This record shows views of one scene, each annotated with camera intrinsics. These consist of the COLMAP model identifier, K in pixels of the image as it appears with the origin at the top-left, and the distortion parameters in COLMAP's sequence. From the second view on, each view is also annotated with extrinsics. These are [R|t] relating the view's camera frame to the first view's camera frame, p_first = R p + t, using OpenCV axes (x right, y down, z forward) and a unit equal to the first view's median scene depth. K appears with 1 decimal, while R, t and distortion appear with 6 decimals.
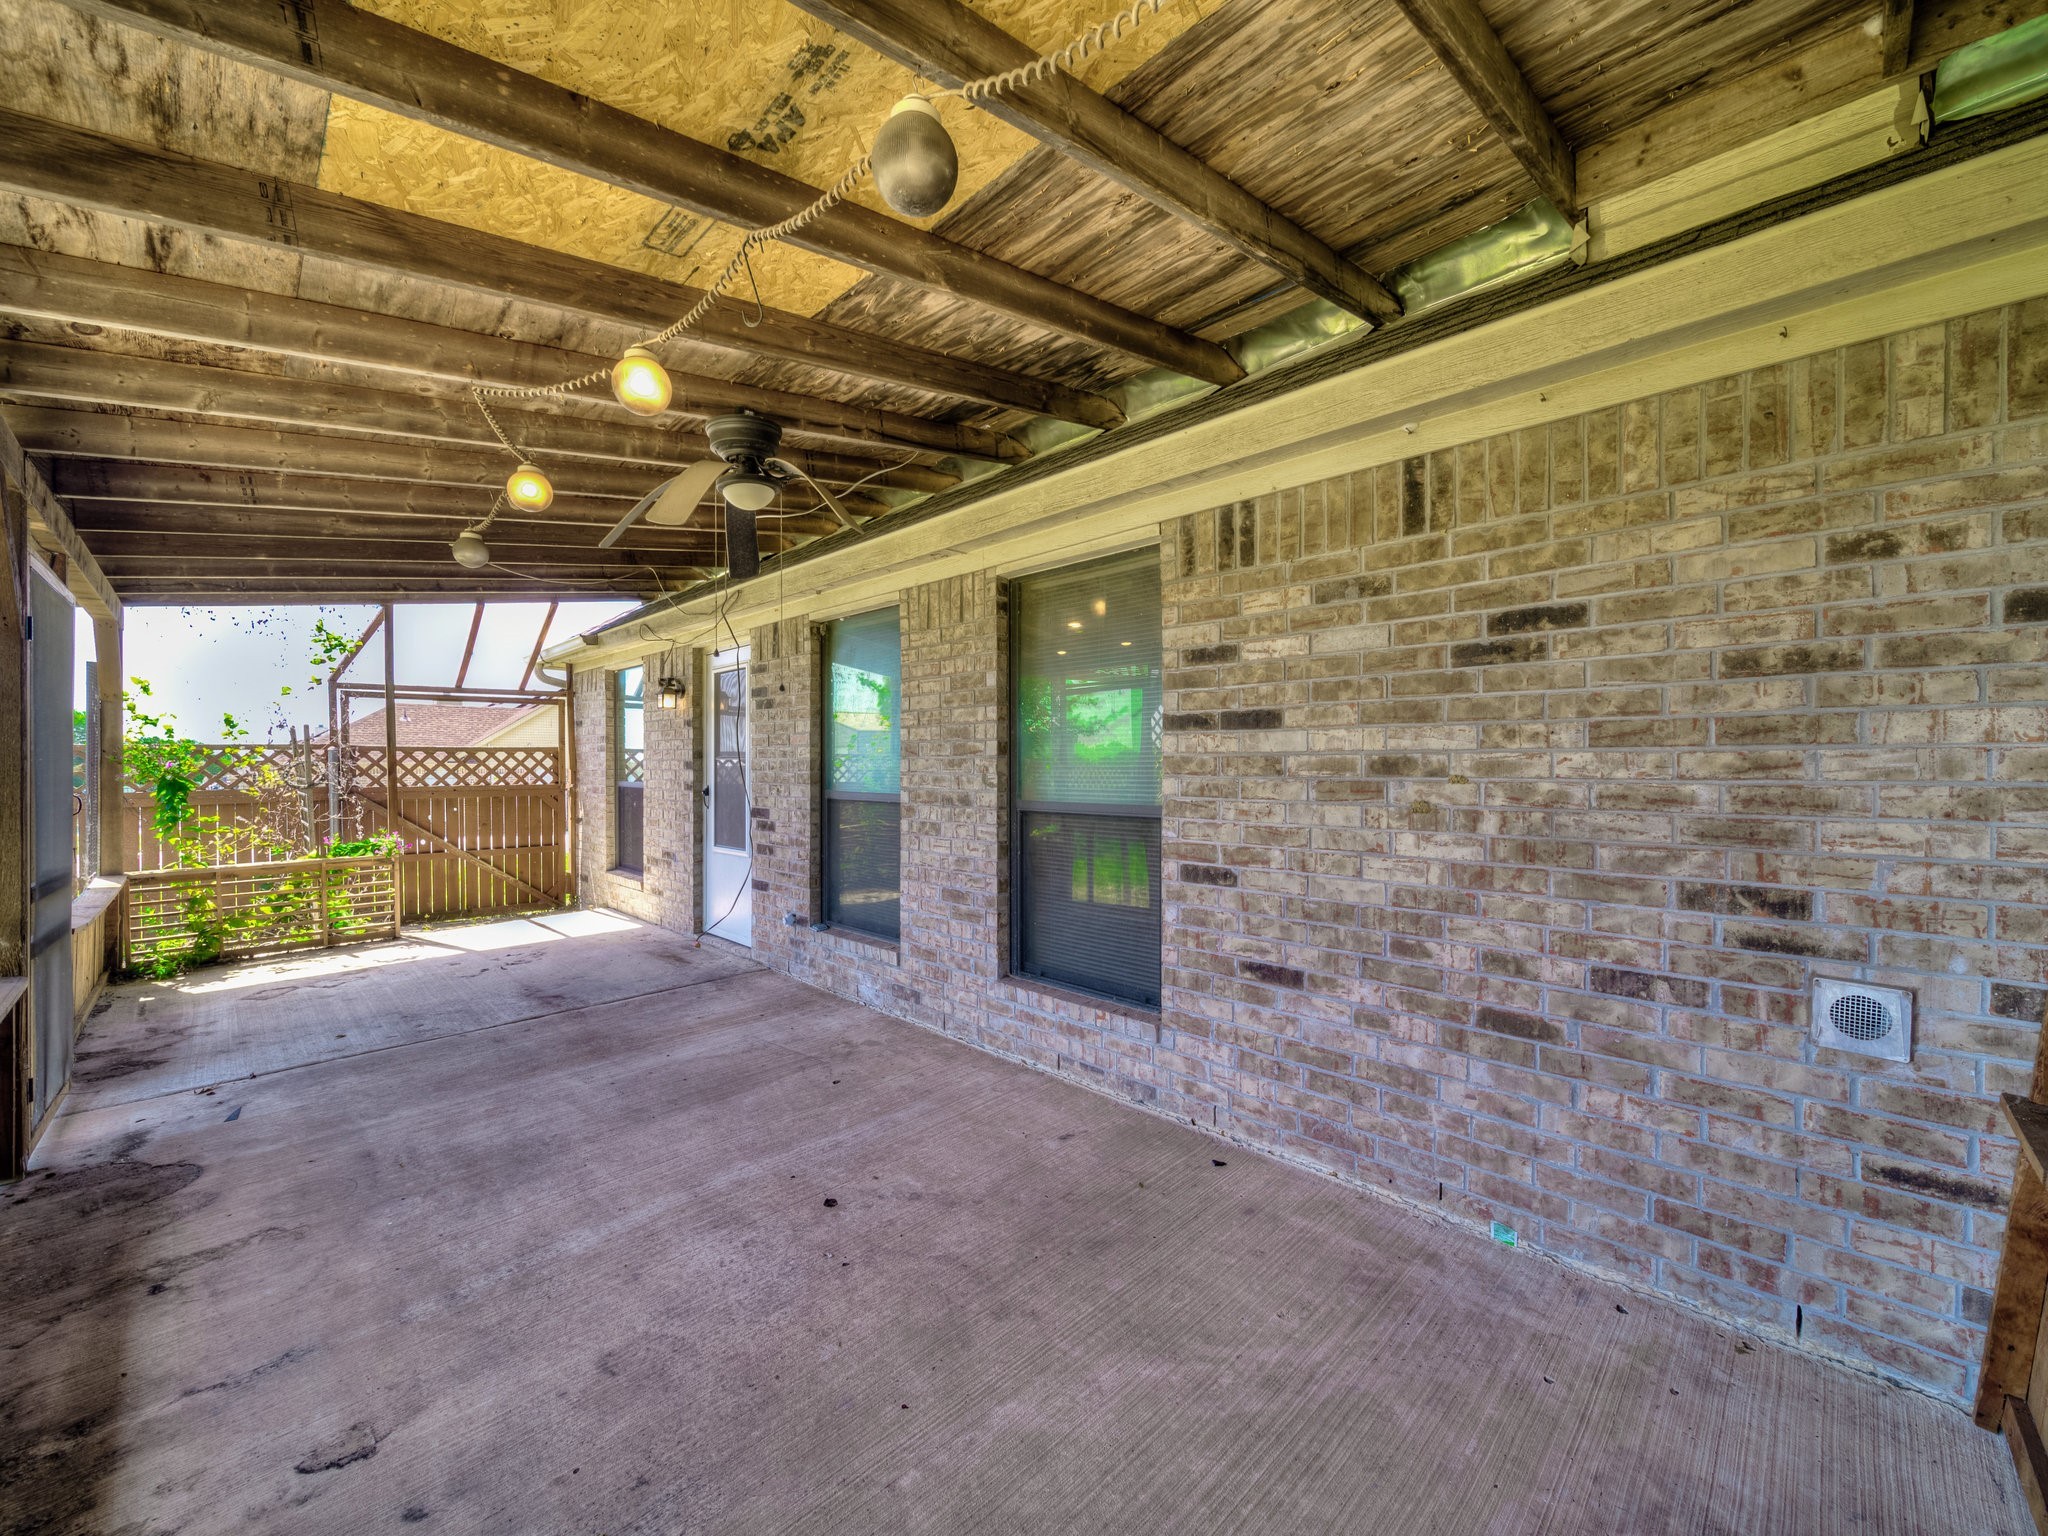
lens RADIAL K [[789.5, 0, 1024.0], [0, 789.5, 768.0], [0, 0, 1]] dist [0.000806, -0.000566]
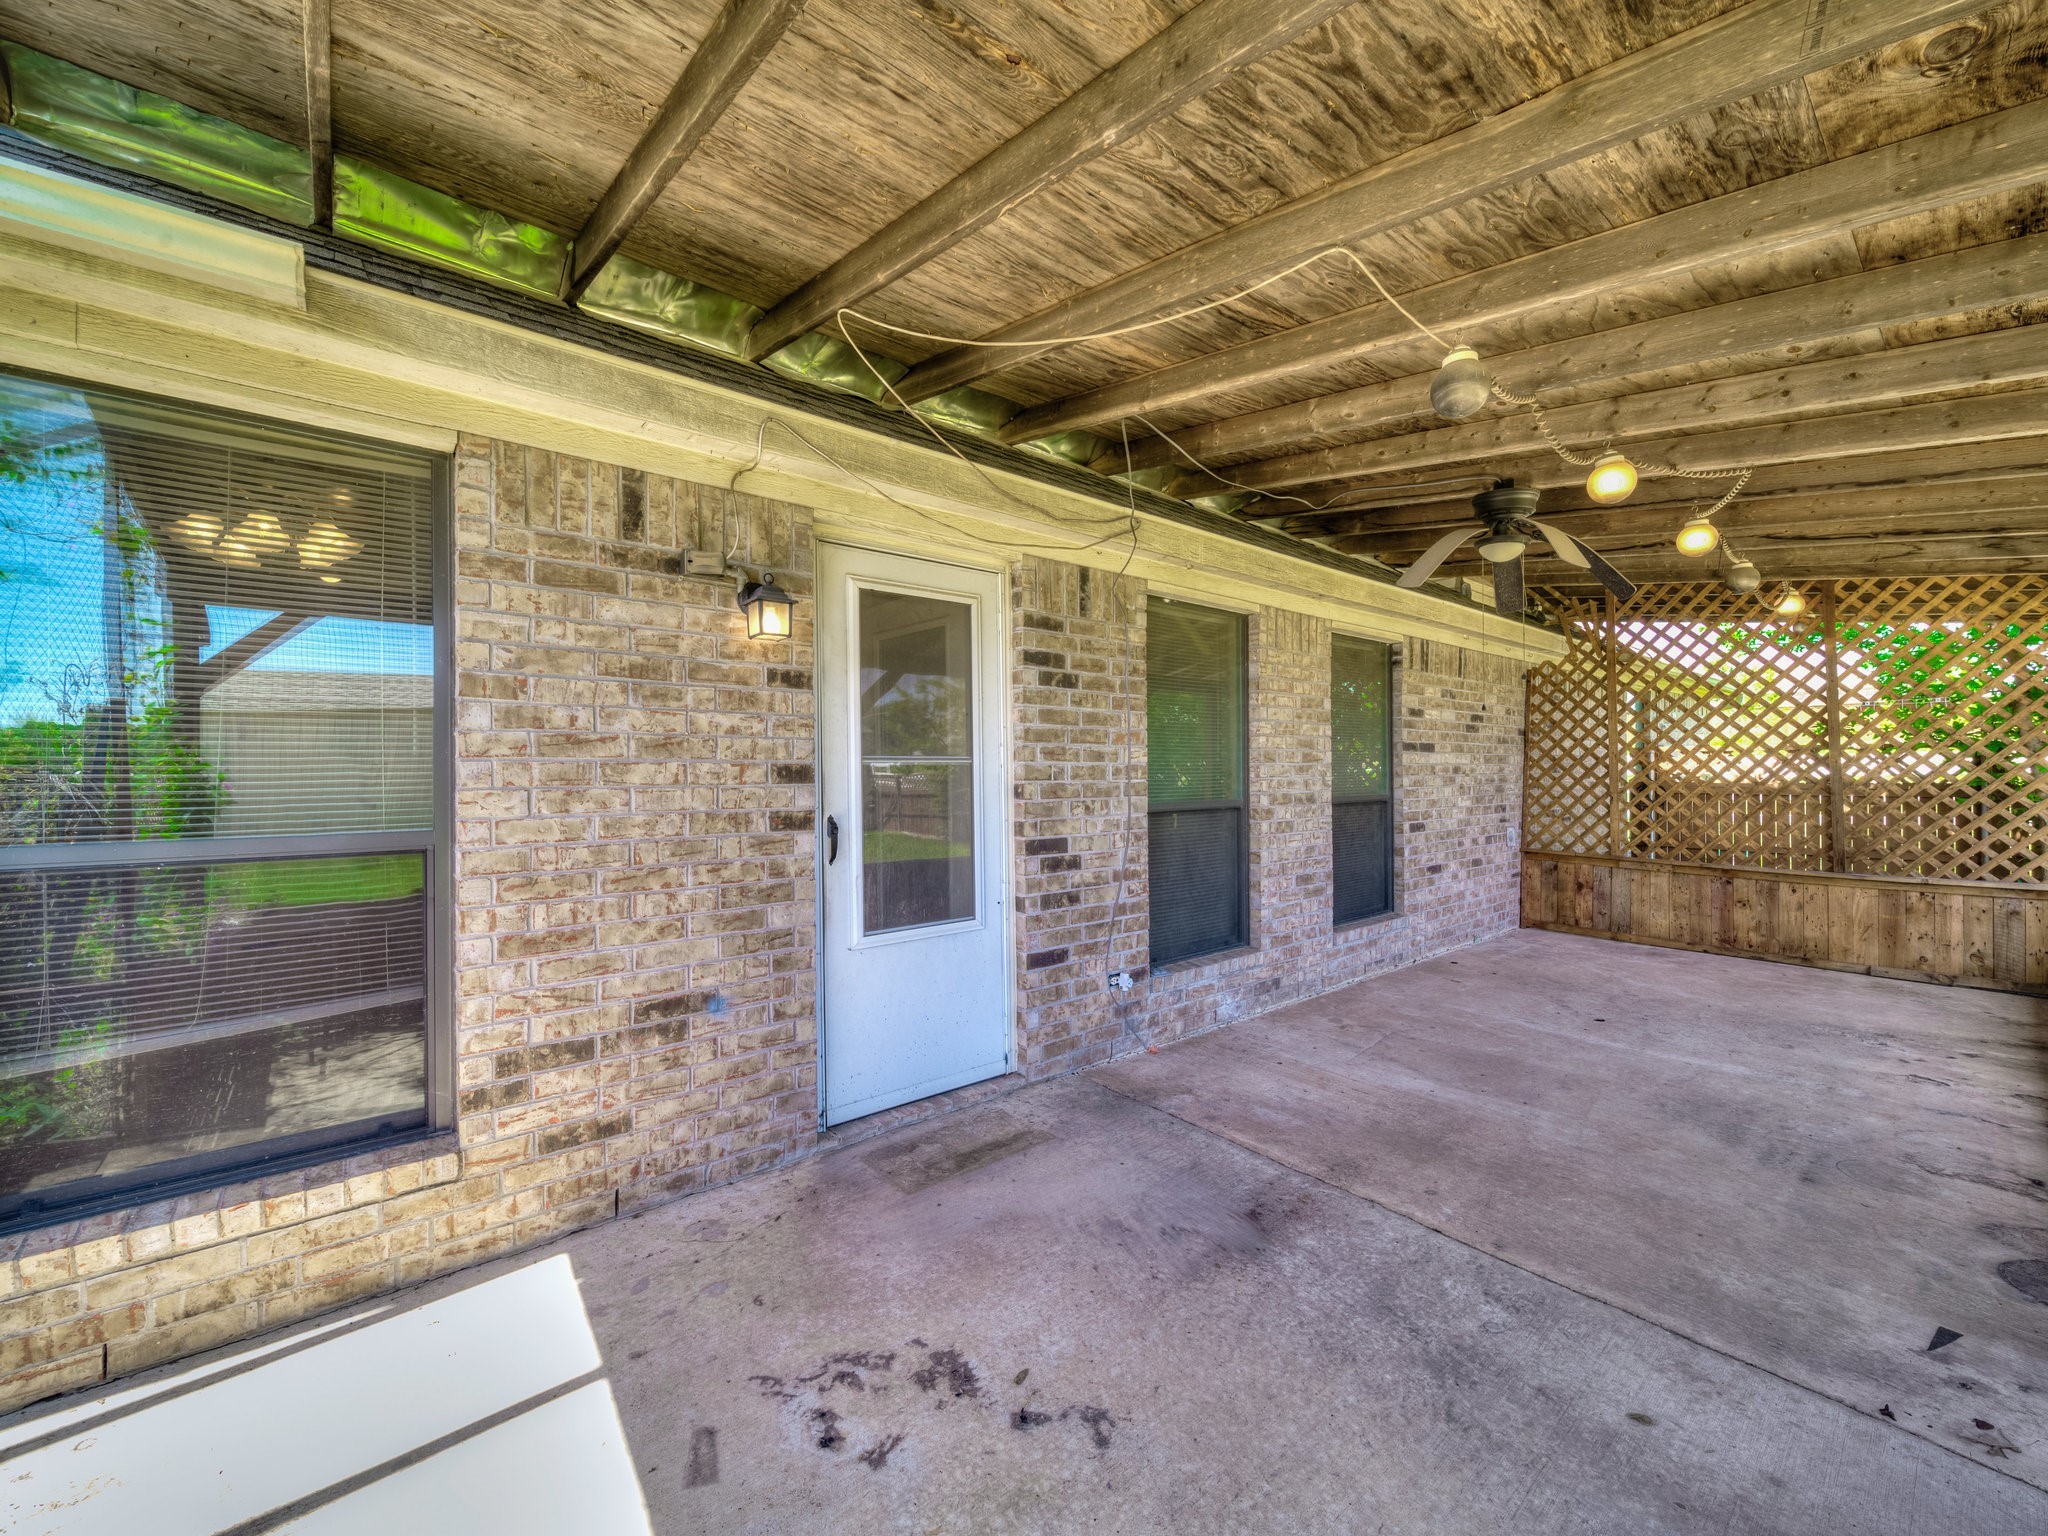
lens RADIAL K [[789.5, 0, 1024.0], [0, 789.5, 768.0], [0, 0, 1]] dist [0.000806, -0.000566]
pose [[0.119029, 0.003992, 0.992883, -1.397034], [0.009355, 0.999943, -0.005141, -0.005618], [-0.992847, 0.009900, 0.118984, 1.344529]]
